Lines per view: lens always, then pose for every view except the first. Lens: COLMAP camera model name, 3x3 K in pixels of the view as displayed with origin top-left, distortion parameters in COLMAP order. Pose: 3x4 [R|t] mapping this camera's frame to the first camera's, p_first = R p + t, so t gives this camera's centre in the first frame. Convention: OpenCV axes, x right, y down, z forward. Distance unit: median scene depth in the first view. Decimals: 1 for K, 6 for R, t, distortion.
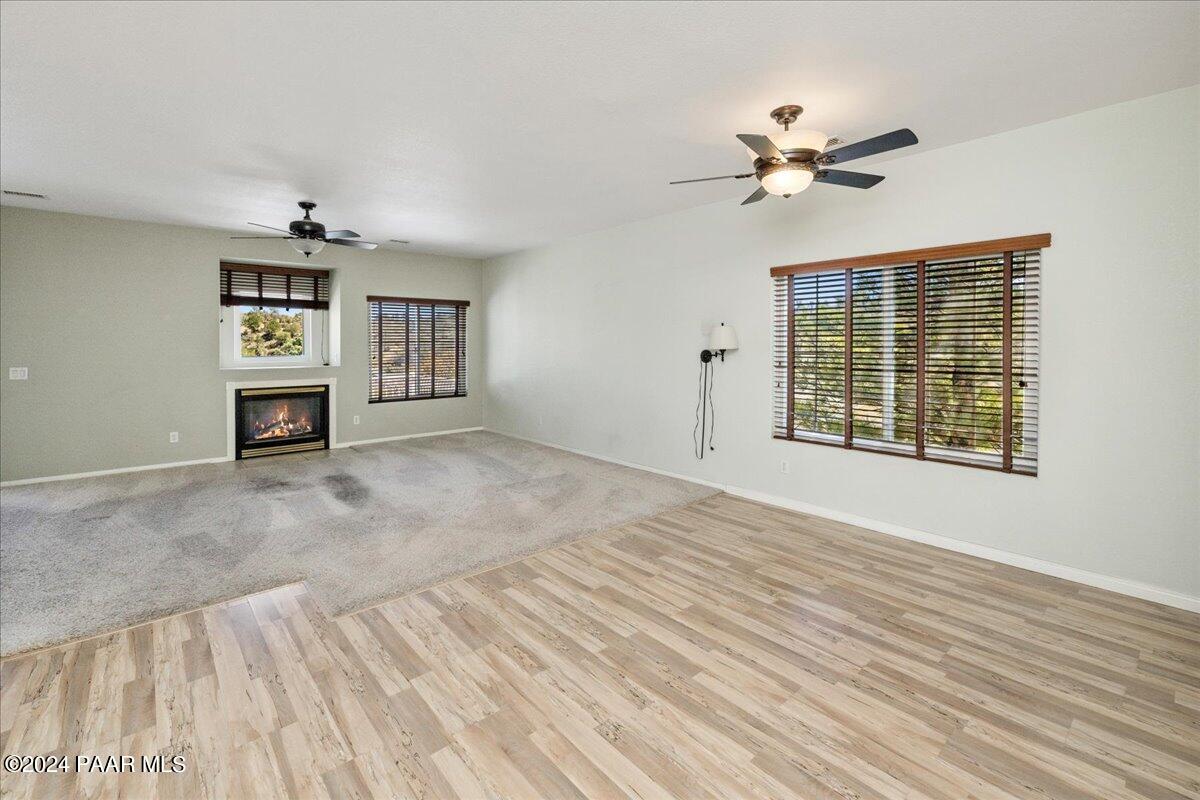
lens RADIAL K [[528.4, 0, 586.0], [0, 528.4, 364.7], [0, 0, 1]] dist [0.009541, -0.000550]
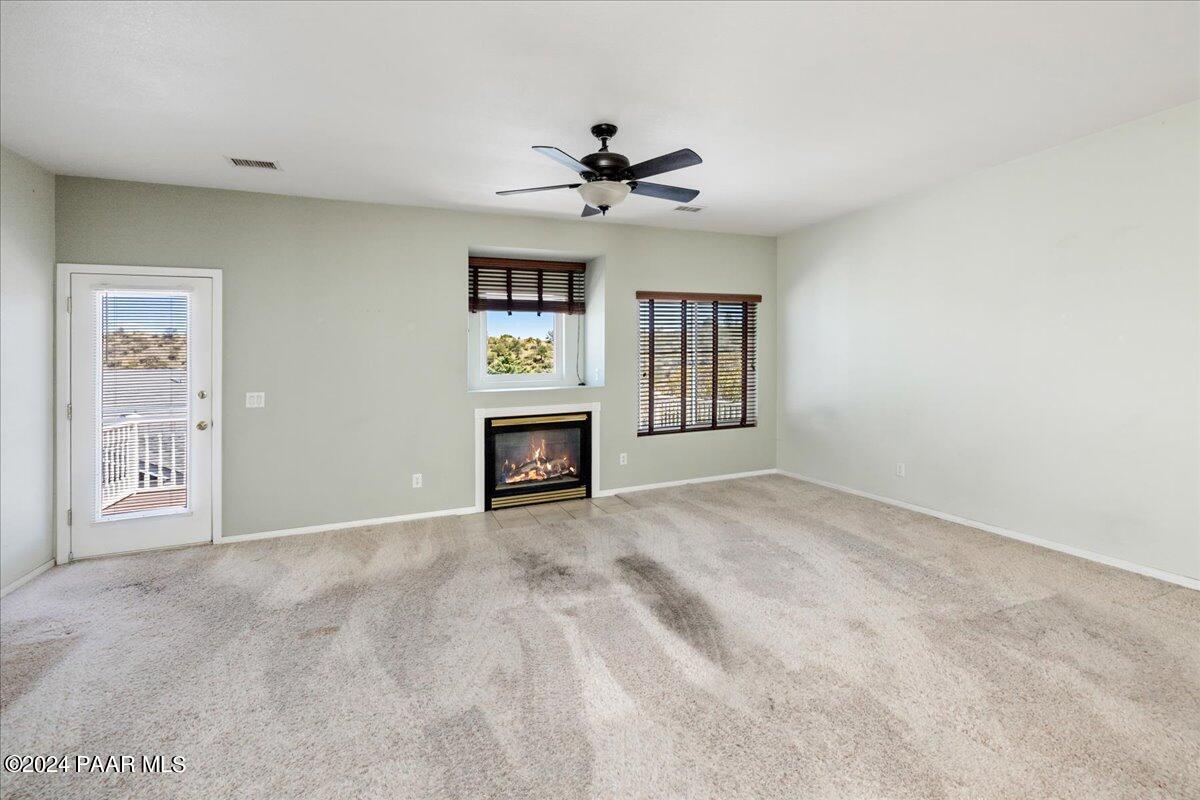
lens RADIAL K [[541.2, 0, 619.2], [0, 541.2, 360.5], [0, 0, 1]] dist [0.007490, -0.001269]
pose [[0.957766, -0.018928, -0.286927, -0.246356], [0.008618, 0.999272, -0.037153, -0.005775], [0.287421, 0.033111, 0.957232, 0.301788]]
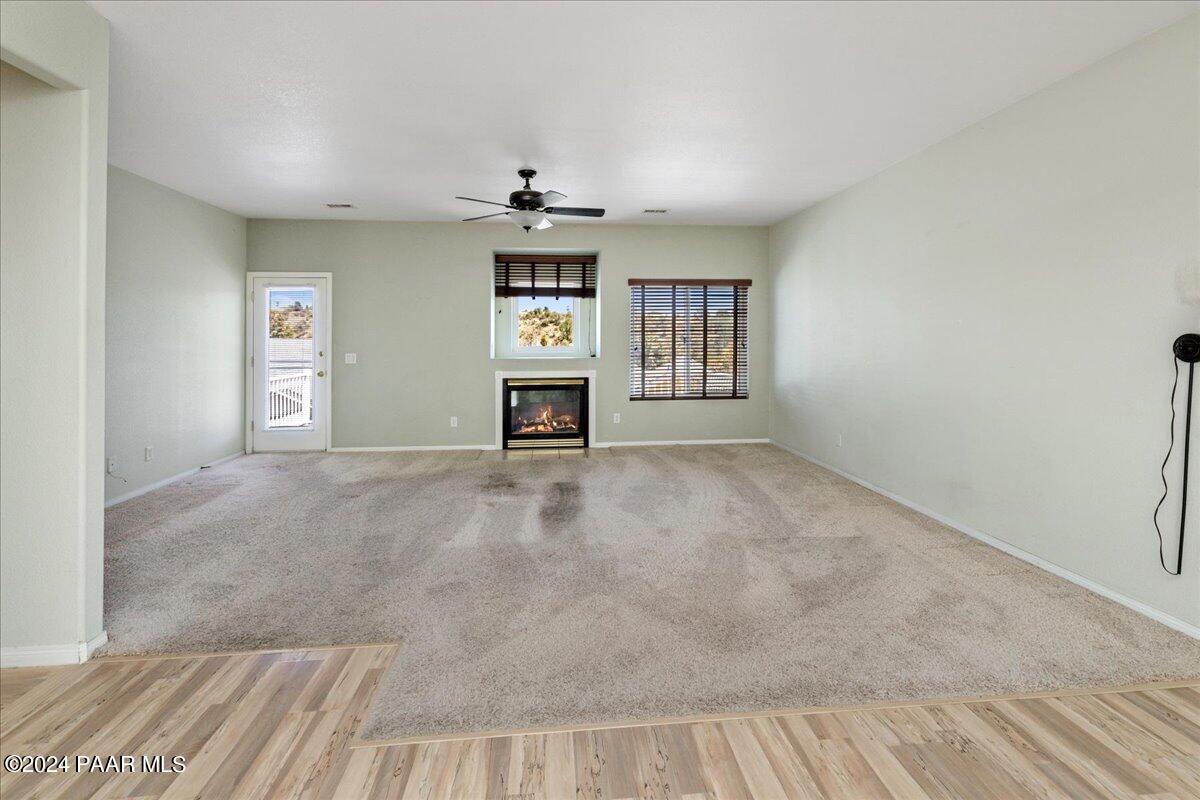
lens RADIAL K [[541.2, 0, 584.9], [0, 541.2, 344.5], [0, 0, 1]] dist [0.007490, -0.001269]
pose [[0.820825, 0.003523, -0.571169, 0.050452], [-0.020217, 0.999534, -0.022889, 0.001949], [0.570822, 0.030336, 0.820513, 0.241111]]
